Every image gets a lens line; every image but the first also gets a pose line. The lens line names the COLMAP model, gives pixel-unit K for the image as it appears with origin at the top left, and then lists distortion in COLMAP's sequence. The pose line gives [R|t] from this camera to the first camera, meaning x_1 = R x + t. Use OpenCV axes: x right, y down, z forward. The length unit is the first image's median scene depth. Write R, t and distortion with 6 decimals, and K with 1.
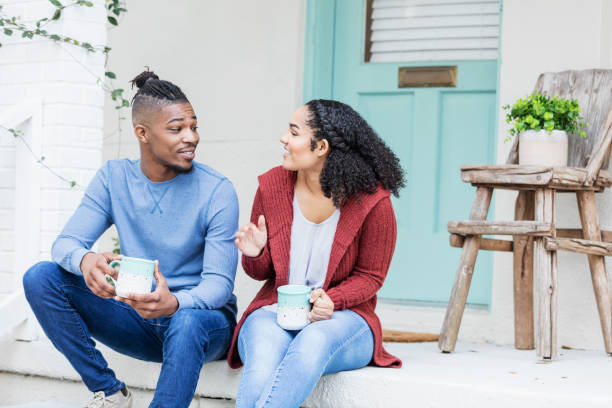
lens RADIAL K [[1658.2, 0, 306.0], [0, 1658.2, 204.0], [0, 0, 1]] dist [0.024462, -0.152762]
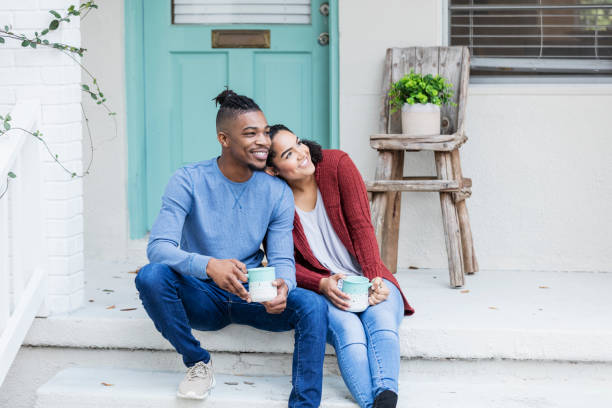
lens RADIAL K [[1692.5, 0, 306.0], [0, 1692.5, 204.0], [0, 0, 1]] dist [-0.084150, -0.364169]
pose [[0.882634, -0.085561, 0.462207, -0.518293], [0.030352, 0.991616, 0.125601, -0.128292], [-0.469079, -0.096831, 0.877832, -0.080244]]
